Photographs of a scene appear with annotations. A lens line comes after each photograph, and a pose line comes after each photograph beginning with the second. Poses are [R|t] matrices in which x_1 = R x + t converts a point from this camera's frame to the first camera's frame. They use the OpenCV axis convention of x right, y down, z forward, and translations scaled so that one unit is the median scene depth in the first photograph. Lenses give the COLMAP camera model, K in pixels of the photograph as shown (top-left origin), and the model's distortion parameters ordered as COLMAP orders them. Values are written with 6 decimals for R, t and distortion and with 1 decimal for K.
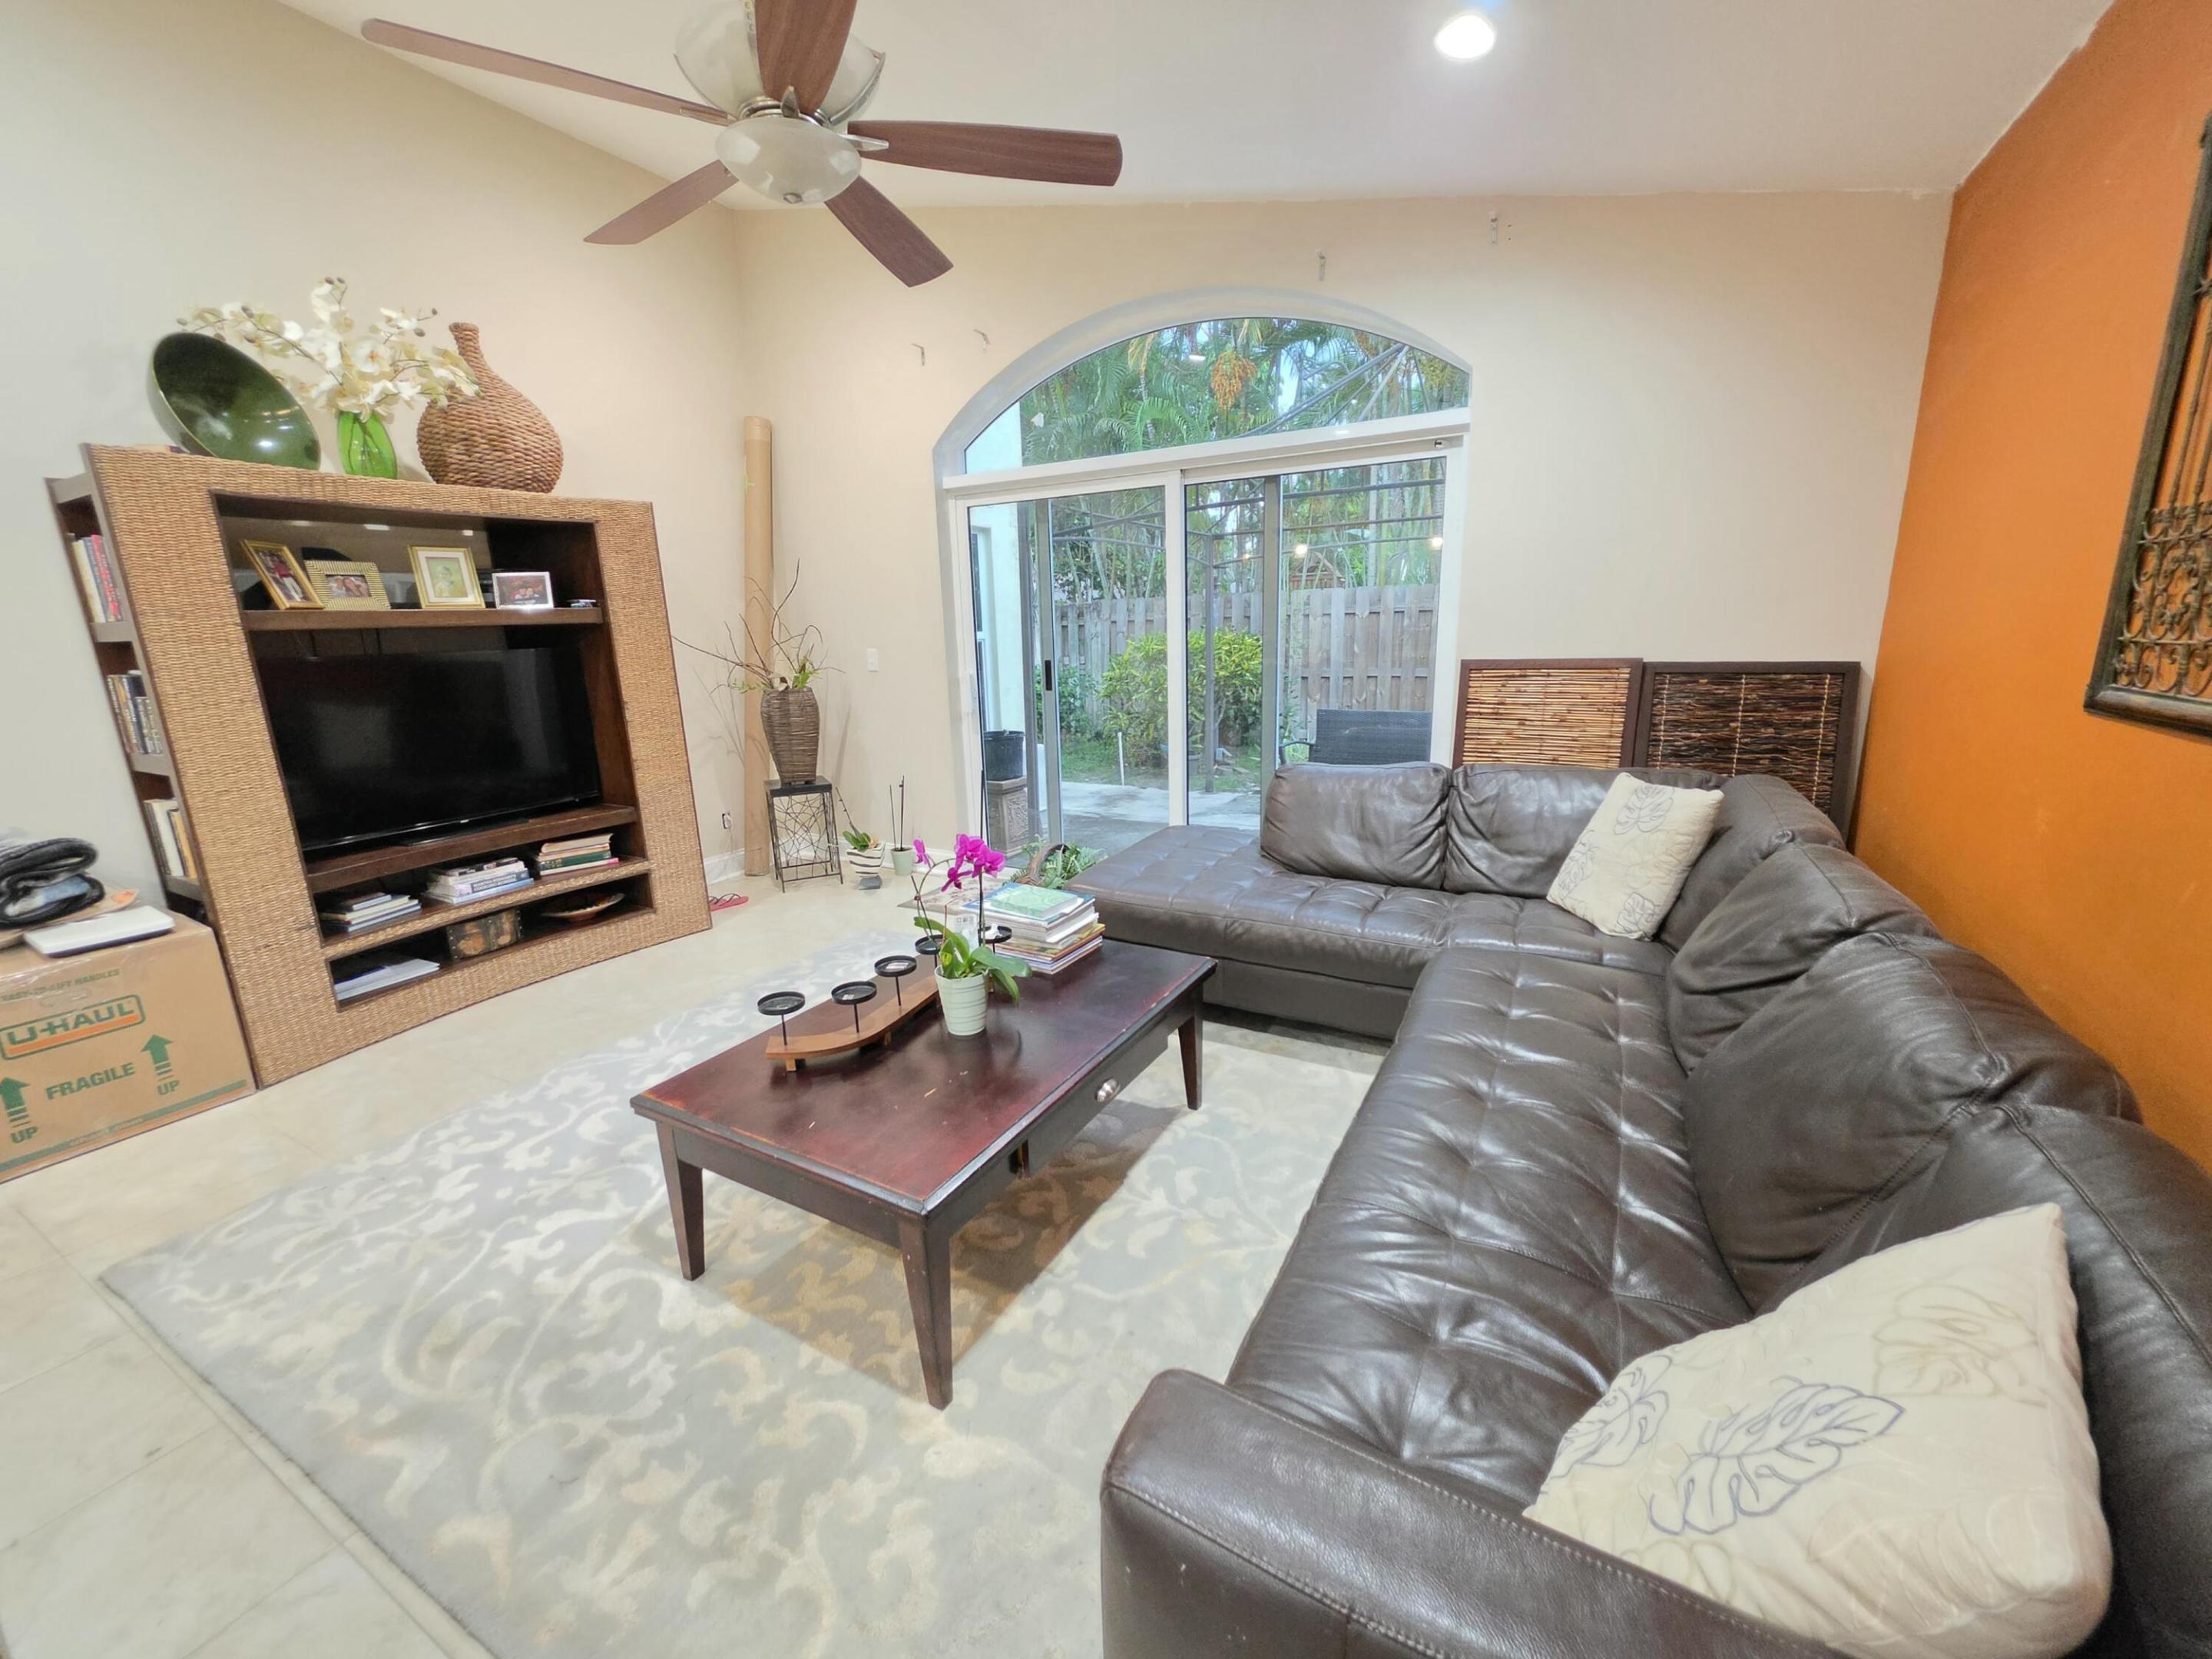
lens RADIAL K [[888.7, 0, 1096.7], [0, 888.7, 831.7], [0, 0, 1]] dist [-0.001099, -0.000293]
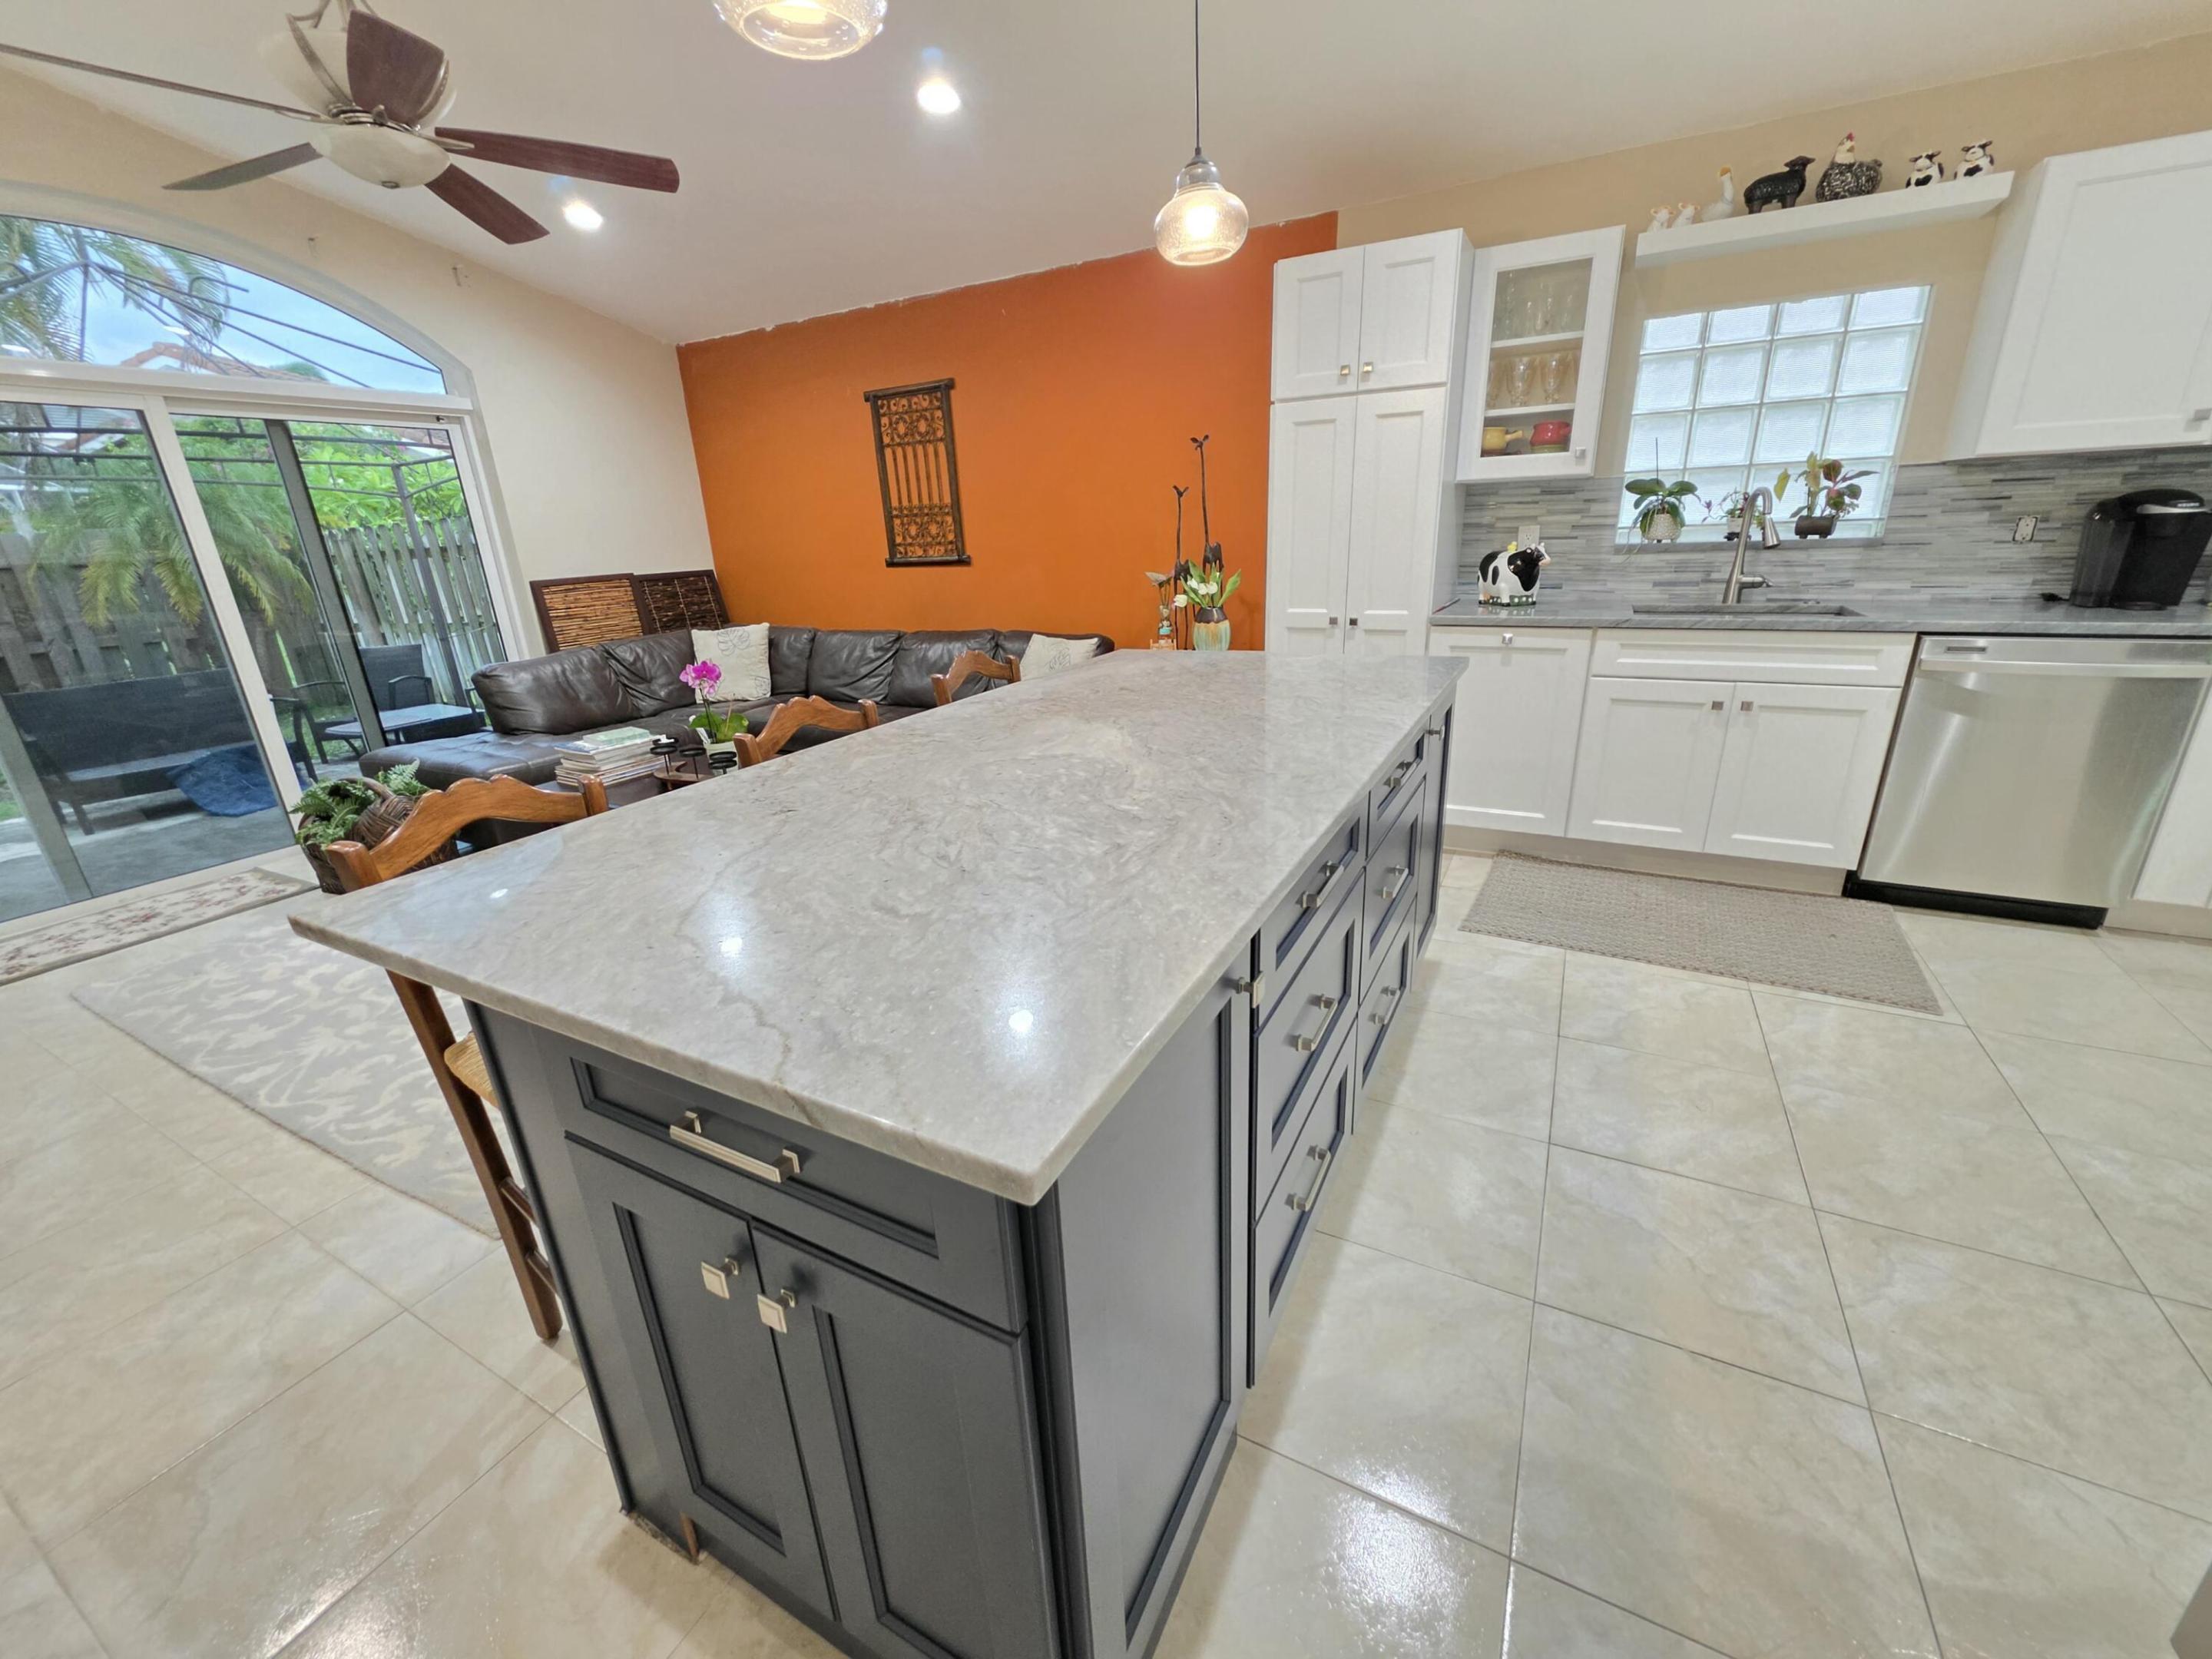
lens RADIAL K [[888.7, 0, 1096.7], [0, 888.7, 831.7], [0, 0, 1]] dist [-0.001099, -0.000293]
pose [[-0.015466, -0.299621, 0.953933, -1.210957], [0.272077, 0.916786, 0.292365, 0.007601], [-0.962151, 0.264065, 0.067340, 0.144726]]
